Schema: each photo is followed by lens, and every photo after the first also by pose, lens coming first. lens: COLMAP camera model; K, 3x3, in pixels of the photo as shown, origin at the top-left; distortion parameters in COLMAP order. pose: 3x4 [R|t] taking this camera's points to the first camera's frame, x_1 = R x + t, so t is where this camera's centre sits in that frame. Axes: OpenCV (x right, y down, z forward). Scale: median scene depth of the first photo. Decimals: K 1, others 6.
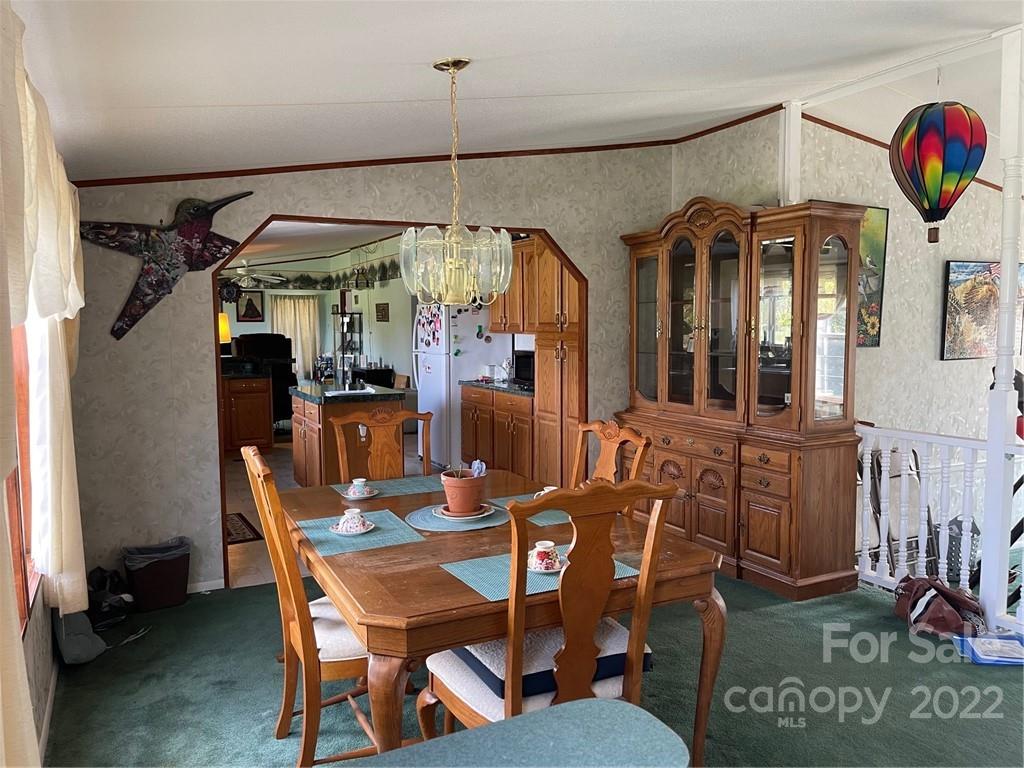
lens RADIAL K [[783.9, 0, 516.2], [0, 783.9, 391.0], [0, 0, 1]] dist [0.078224, -0.095488]
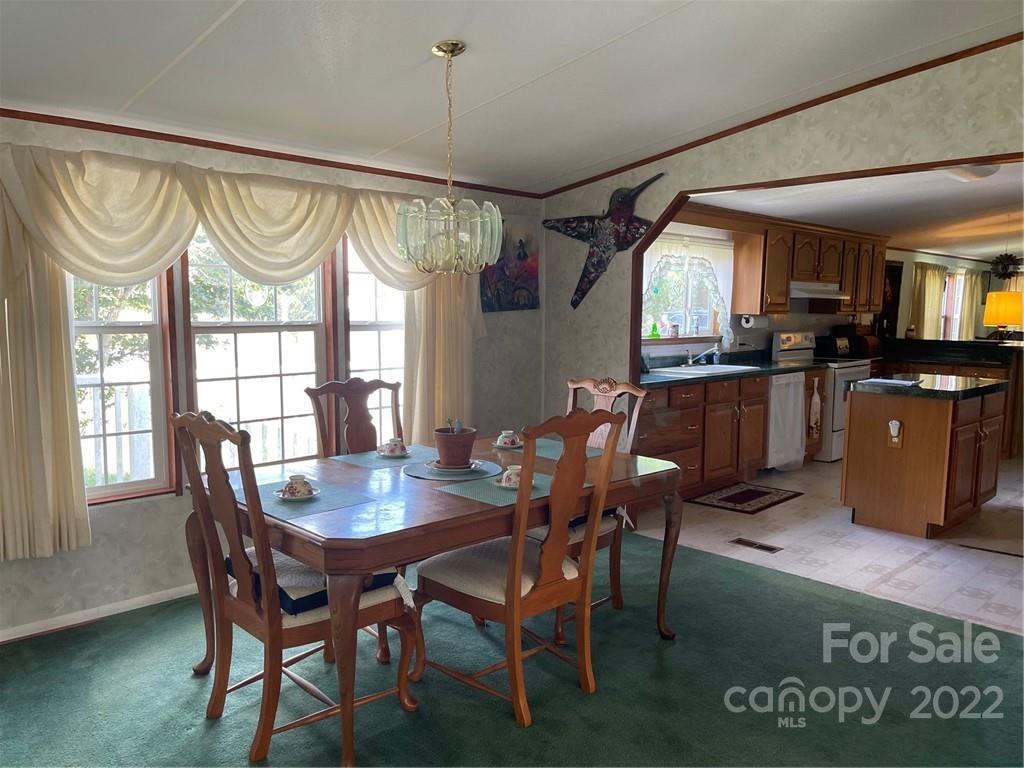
lens RADIAL K [[783.9, 0, 517.0], [0, 783.9, 392.5], [0, 0, 1]] dist [0.078224, -0.095488]
pose [[0.324766, 0.115662, -0.938696, 0.298569], [-0.096101, 0.991393, 0.088906, -0.015503], [0.940899, 0.061336, 0.333086, 0.222320]]
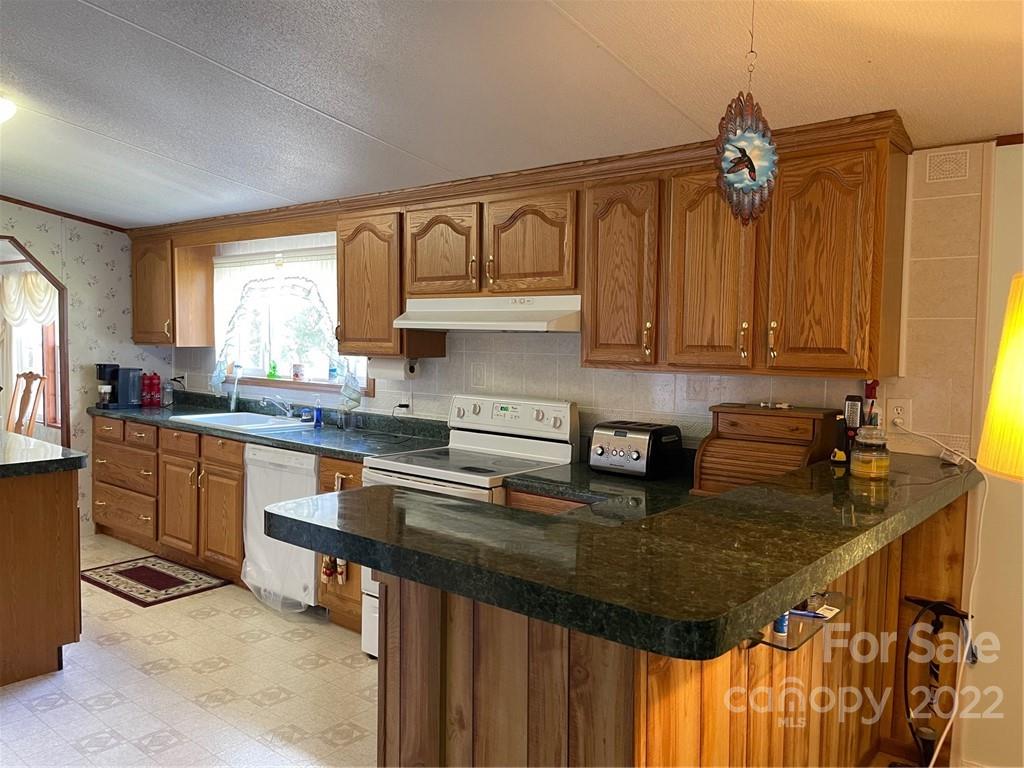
lens RADIAL K [[783.9, 0, 516.8], [0, 783.9, 385.3], [0, 0, 1]] dist [0.078224, -0.095488]
pose [[-0.916874, 0.015157, -0.398888, -0.251926], [-0.046811, 0.988301, 0.145152, -0.100648], [0.396422, 0.151758, -0.905439, 1.161015]]
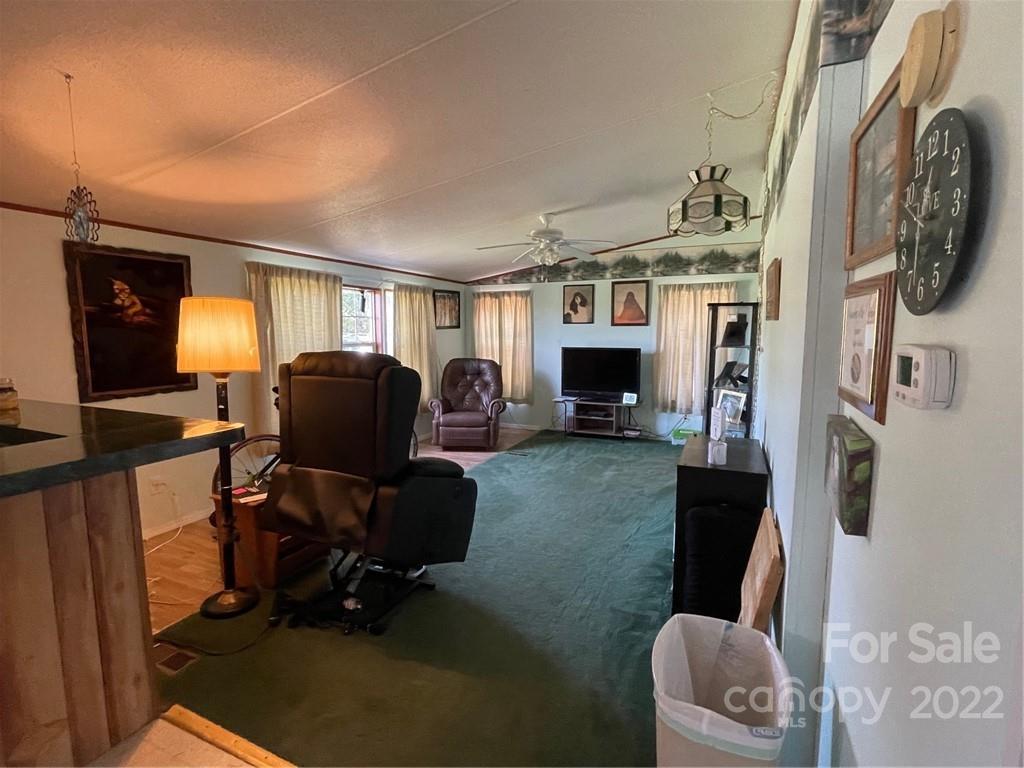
lens RADIAL K [[483.4, 0, 505.8], [0, 483.4, 386.4], [0, 0, 1]] dist [-0.011264, 0.003919]
pose [[0.621474, 0.092364, -0.777971, -0.104966], [-0.068547, 0.995628, 0.063447, -0.085128], [0.780430, 0.013897, 0.625089, 1.026439]]
